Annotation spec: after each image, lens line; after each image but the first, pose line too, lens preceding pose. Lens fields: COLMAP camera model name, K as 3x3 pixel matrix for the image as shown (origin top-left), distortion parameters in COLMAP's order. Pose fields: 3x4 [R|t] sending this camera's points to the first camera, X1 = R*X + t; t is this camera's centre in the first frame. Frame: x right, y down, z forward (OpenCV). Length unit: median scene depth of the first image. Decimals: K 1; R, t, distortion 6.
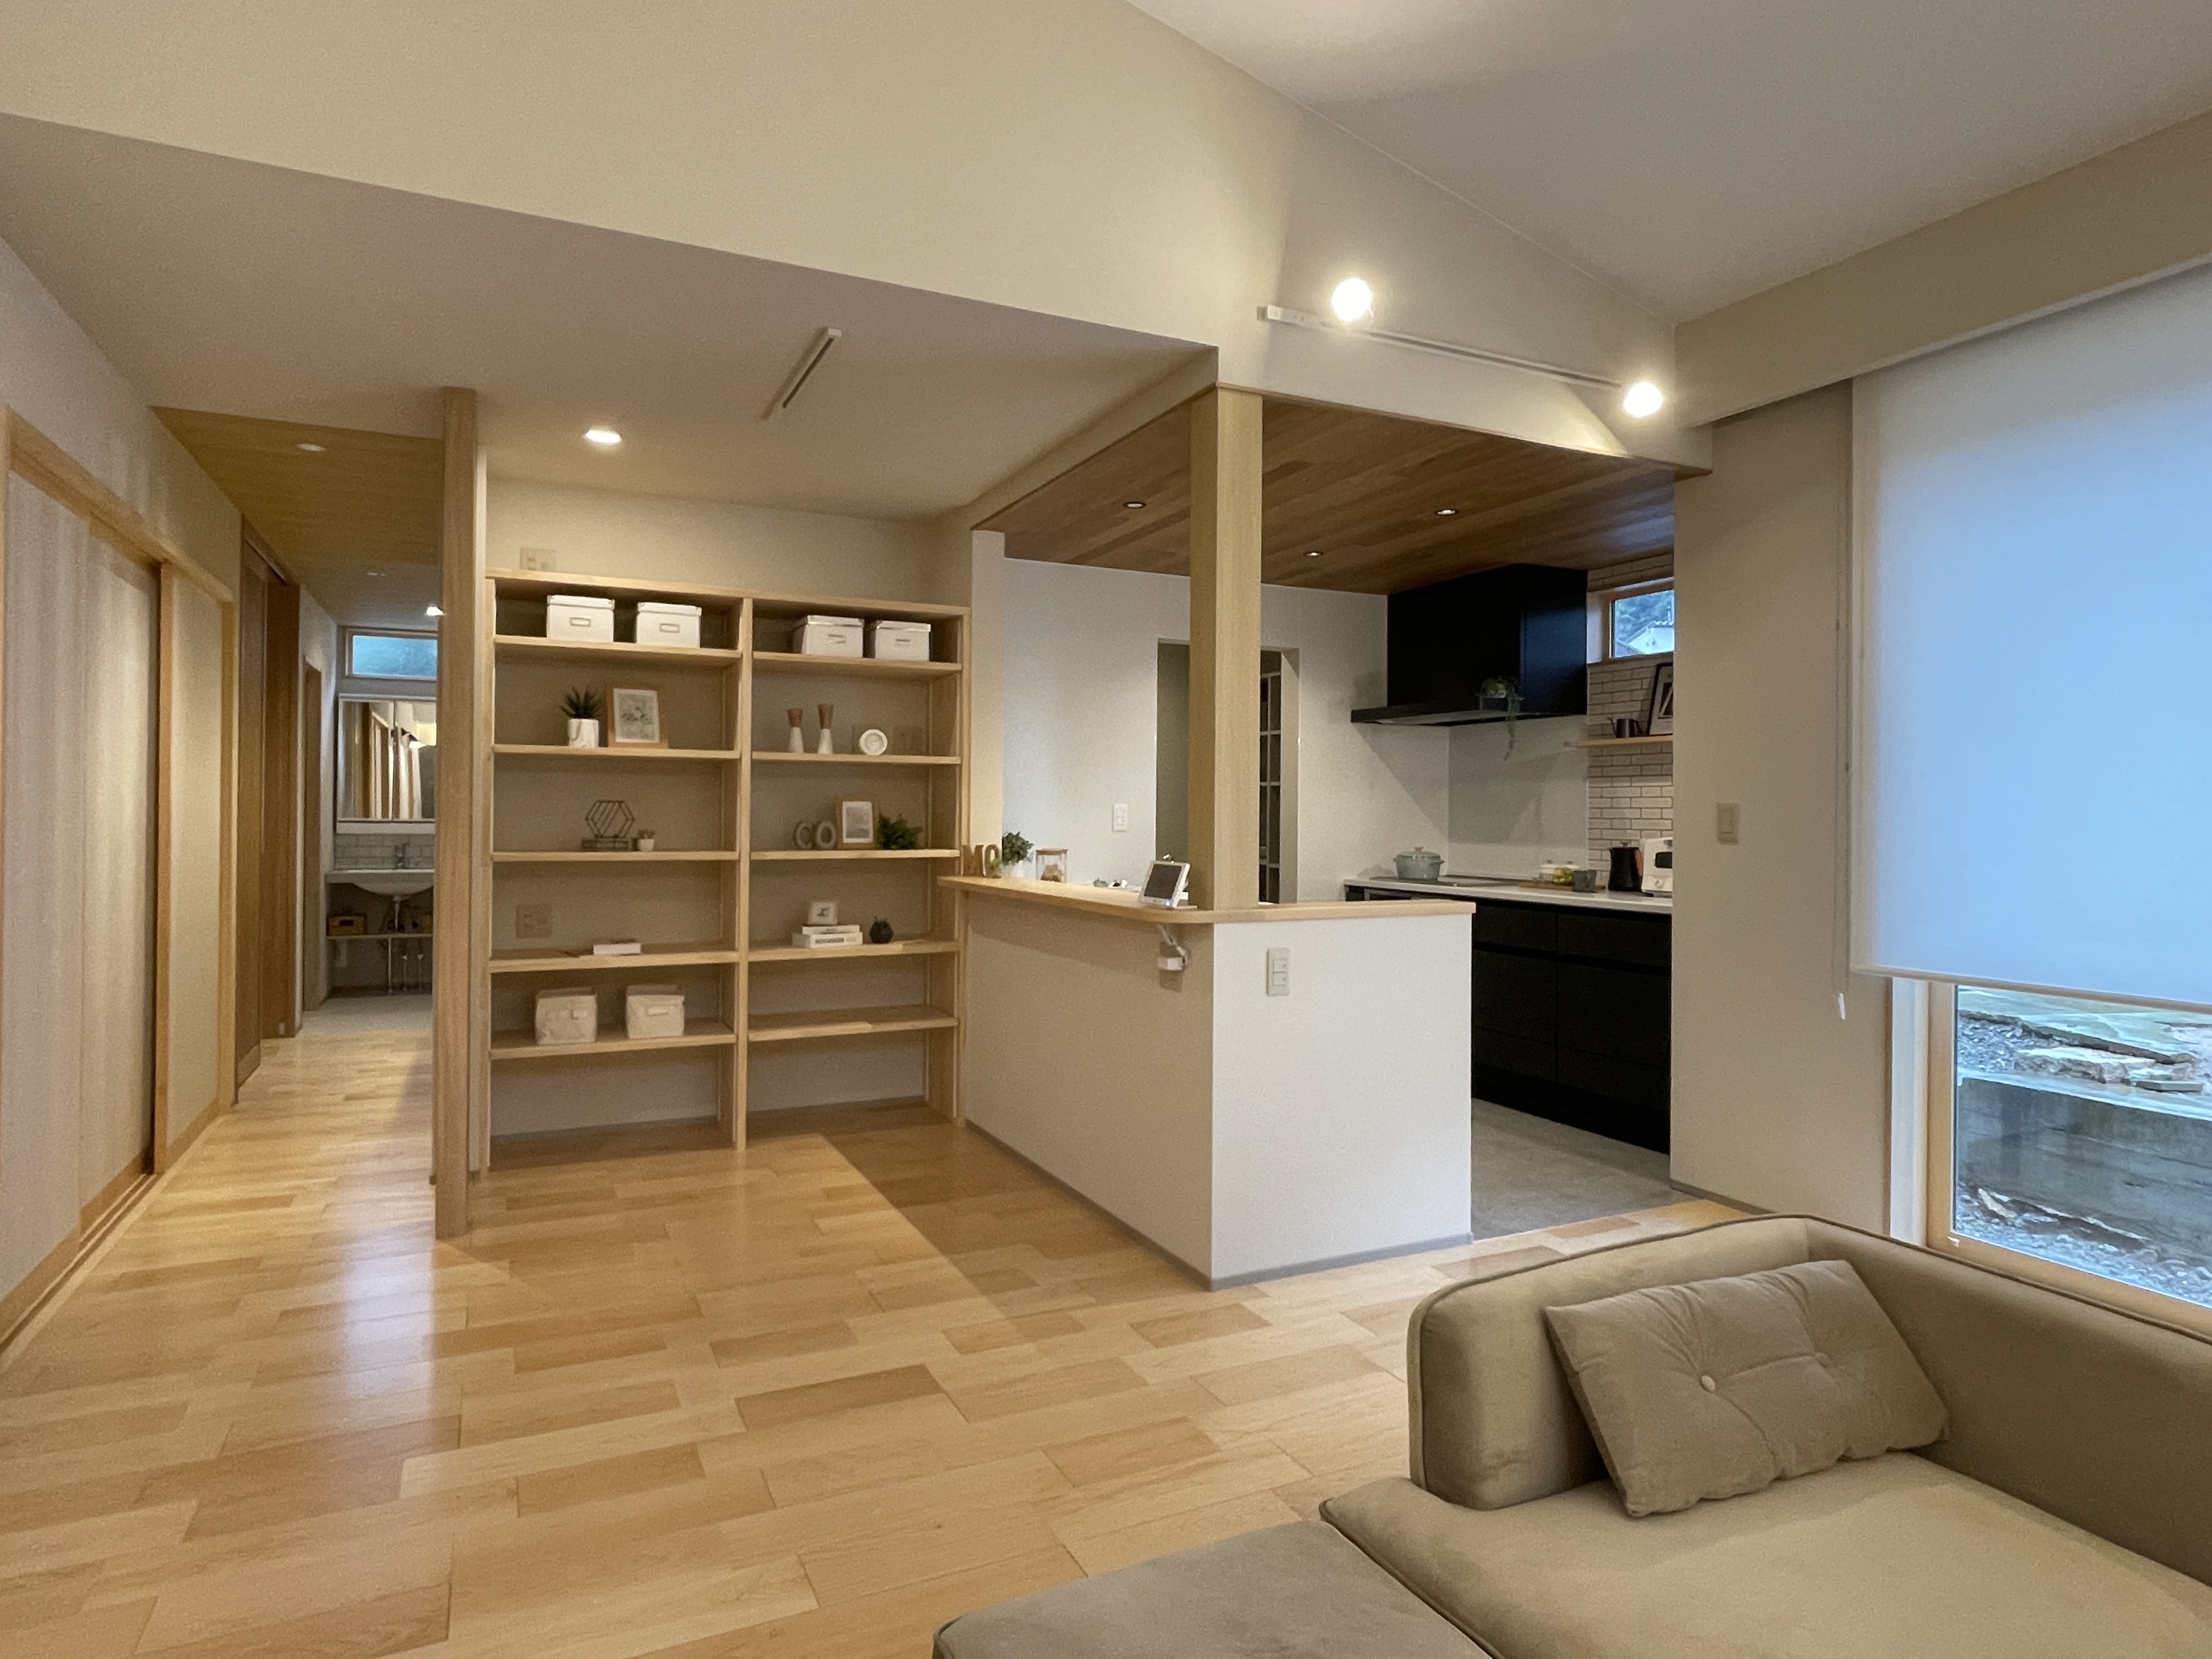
lens RADIAL K [[1246.0, 0, 1102.7], [0, 1246.0, 821.6], [0, 0, 1]] dist [-0.000697, -0.000052]
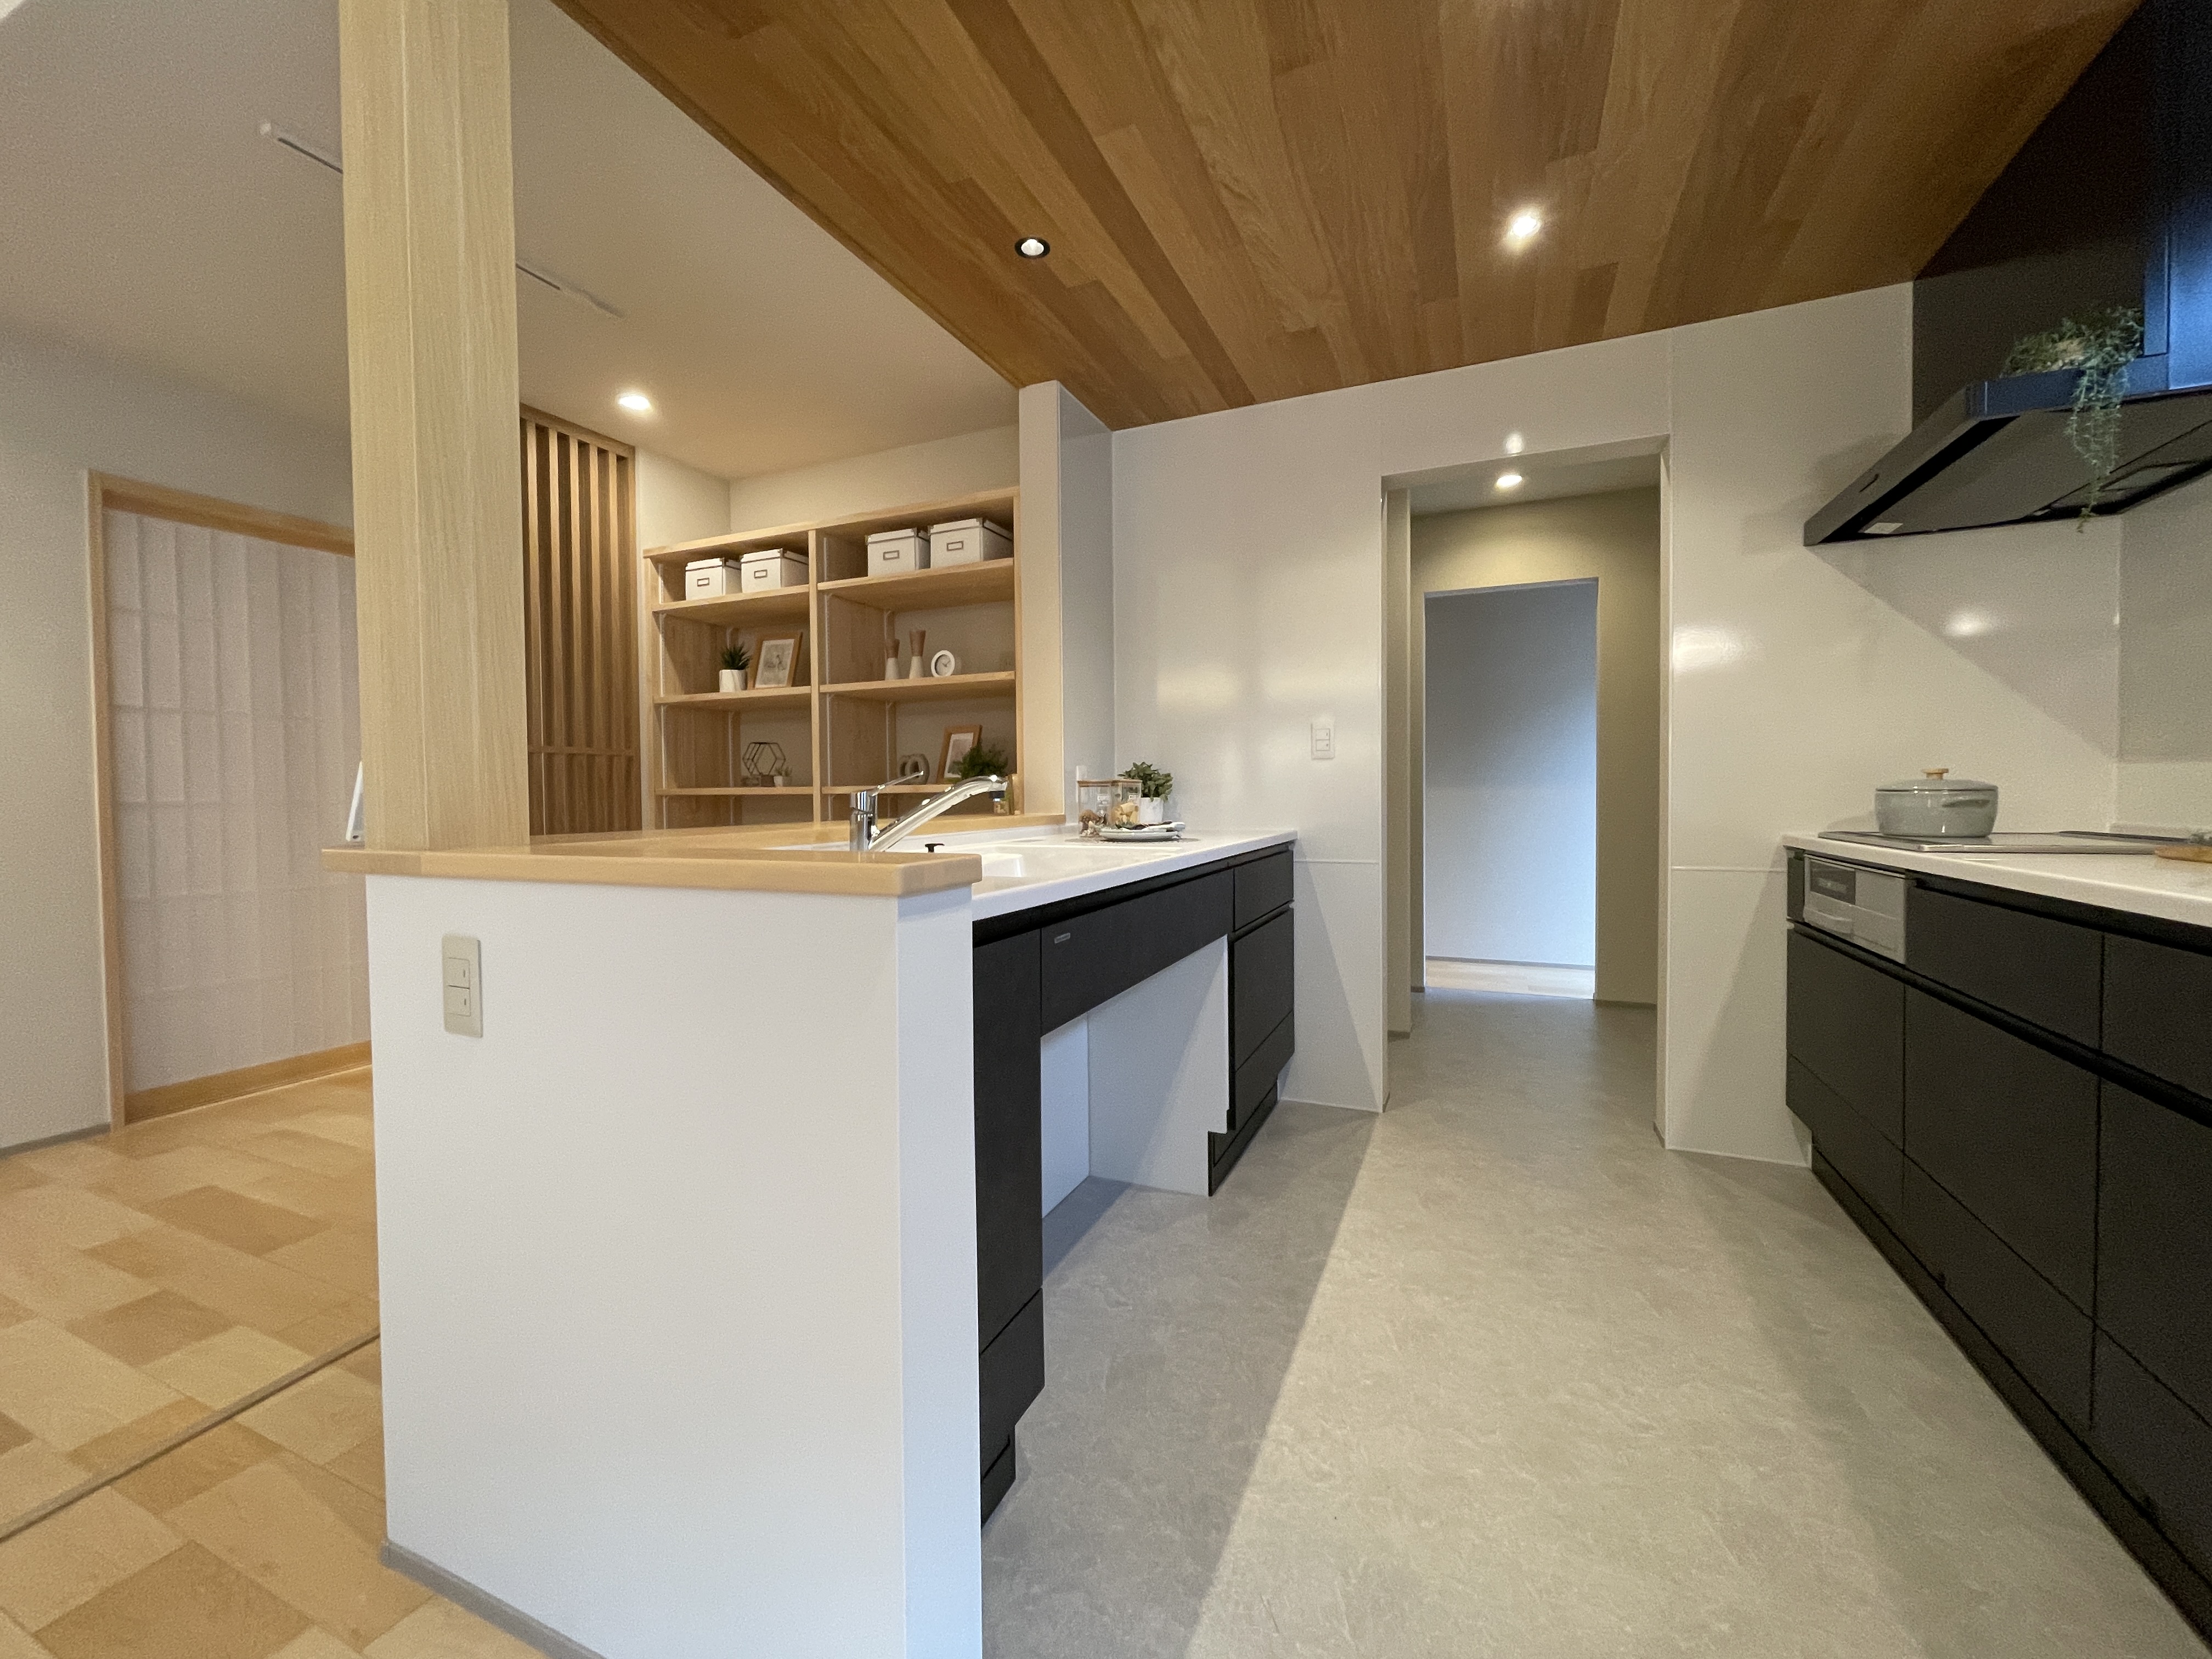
lens RADIAL K [[894.2, 0, 1105.2], [0, 894.2, 821.7], [0, 0, 1]] dist [0.000398, -0.000099]
pose [[0.647639, 0.007906, -0.761907, 0.392769], [0.005870, 0.999865, 0.015366, 0.042045], [0.761925, -0.014424, 0.647505, 0.682635]]
